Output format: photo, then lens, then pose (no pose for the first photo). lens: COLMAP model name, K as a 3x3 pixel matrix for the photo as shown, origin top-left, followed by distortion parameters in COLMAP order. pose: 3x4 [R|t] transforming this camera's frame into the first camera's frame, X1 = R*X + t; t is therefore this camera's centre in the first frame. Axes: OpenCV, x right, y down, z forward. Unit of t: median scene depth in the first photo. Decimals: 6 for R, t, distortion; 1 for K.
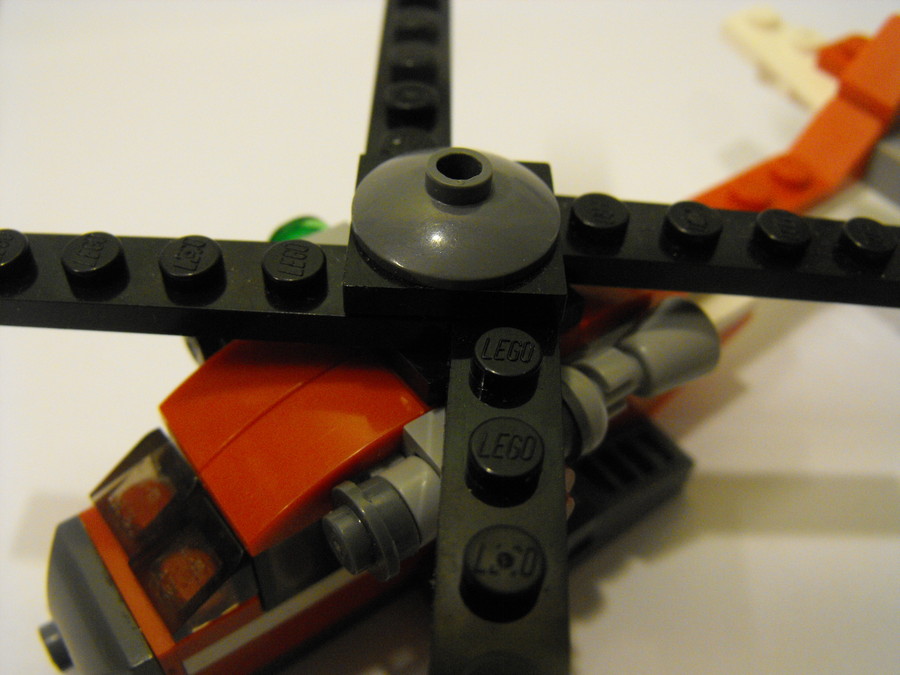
lens RADIAL K [[891.2, 0, 449.4], [0, 891.2, 345.1], [0, 0, 1]] dist [-0.166269, 0.000000]
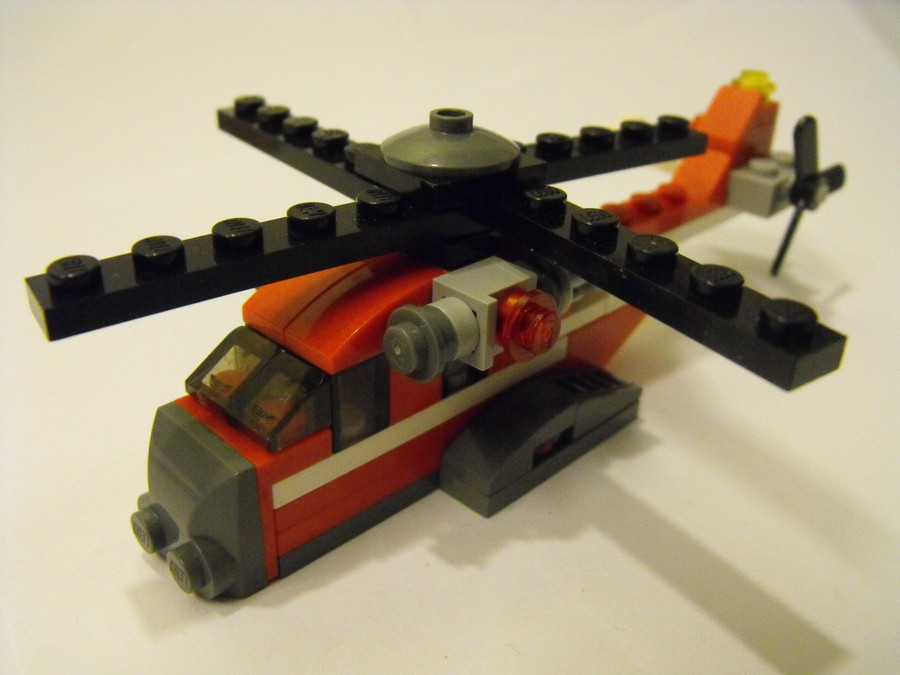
lens RADIAL K [[891.2, 0, 450.2], [0, 891.2, 337.1], [0, 0, 1]] dist [-0.166269, 0.000000]
pose [[0.989110, -0.088035, 0.117949, -0.179900], [0.121644, 0.940115, -0.318413, 0.571476], [-0.082854, 0.329293, 0.940586, -0.268247]]
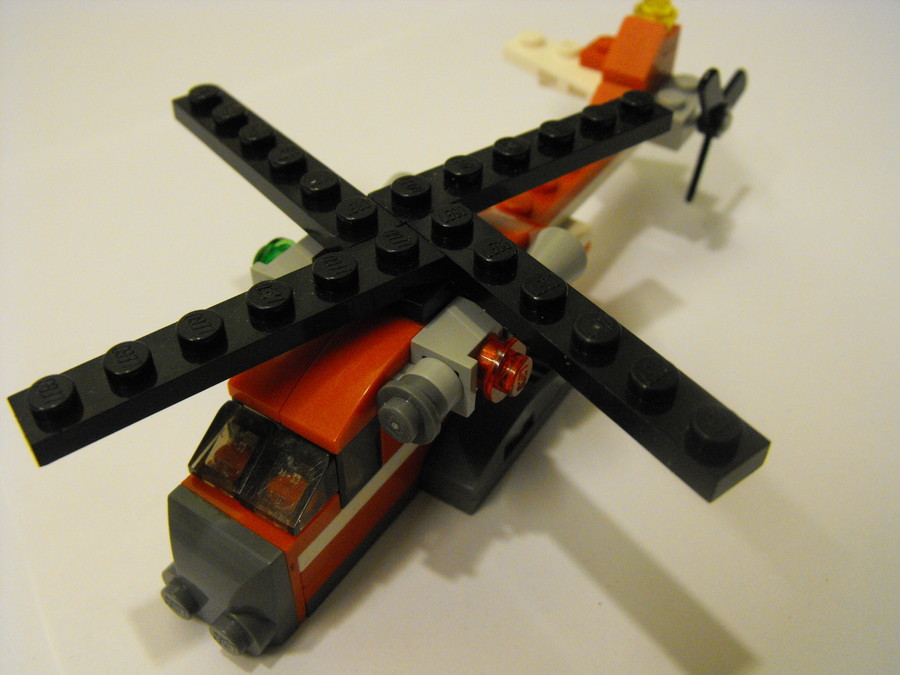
lens RADIAL K [[891.2, 0, 469.6], [0, 891.2, 312.7], [0, 0, 1]] dist [-0.166269, 0.000000]
pose [[0.936879, -0.247457, 0.247030, -0.286373], [0.271873, 0.959811, -0.069628, 0.160058], [-0.219872, 0.132394, 0.966503, -0.418698]]
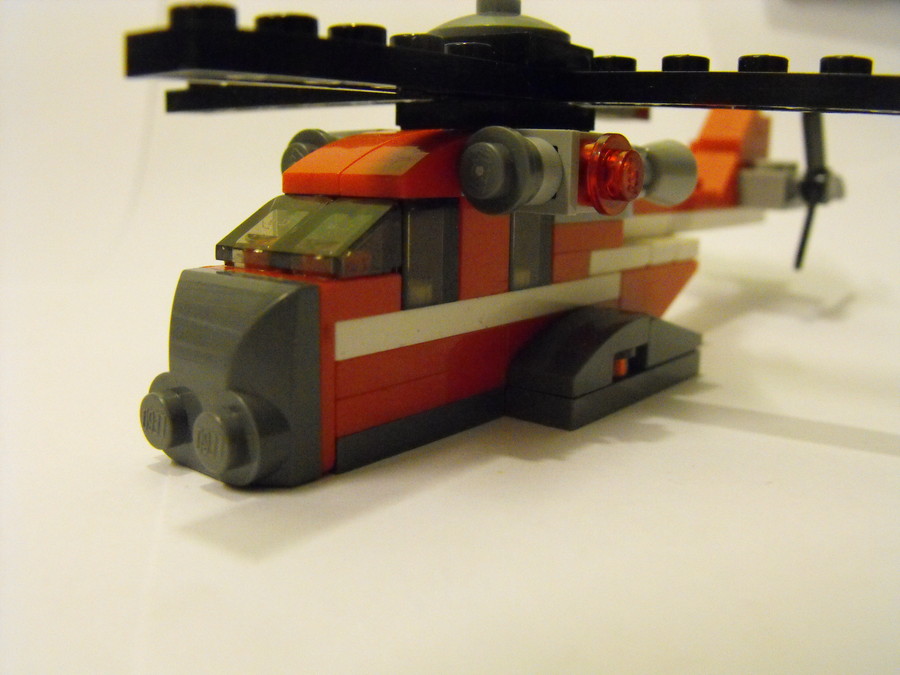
lens RADIAL K [[891.2, 0, 450.8], [0, 891.2, 343.5], [0, 0, 1]] dist [-0.166269, 0.000000]
pose [[0.968840, -0.086137, 0.232225, -0.401131], [0.204788, 0.805953, -0.555429, 0.931862], [-0.139320, 0.585680, 0.798480, 0.166106]]
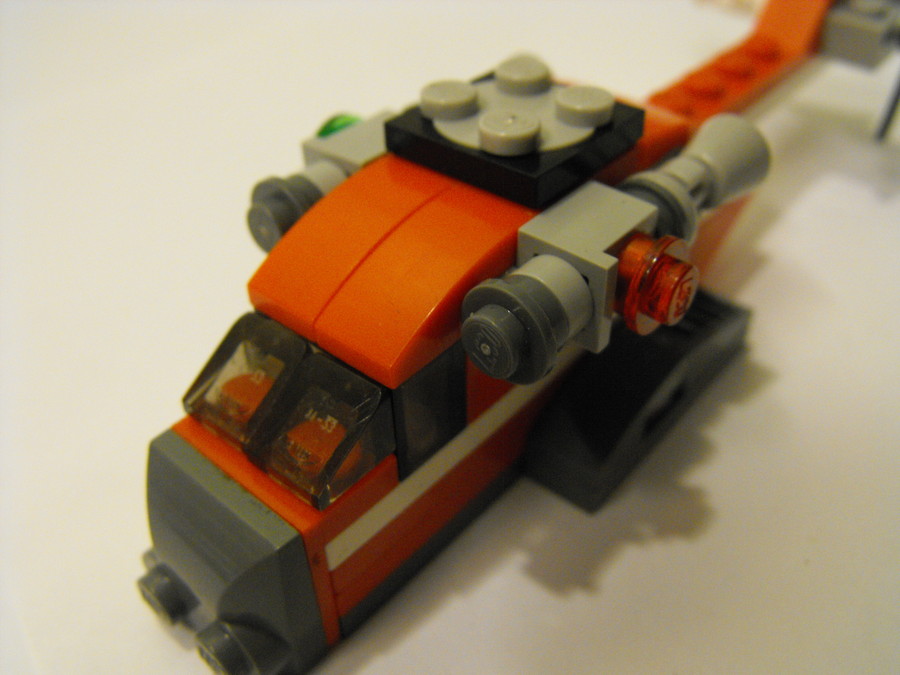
lens RADIAL K [[891.2, 0, 451.8], [0, 891.2, 337.6], [0, 0, 1]] dist [-0.166269, 0.000000]
pose [[0.974902, -0.193376, 0.110327, -0.230055], [0.206603, 0.970448, -0.124687, 0.284737], [-0.082955, 0.144352, 0.986043, 0.055083]]
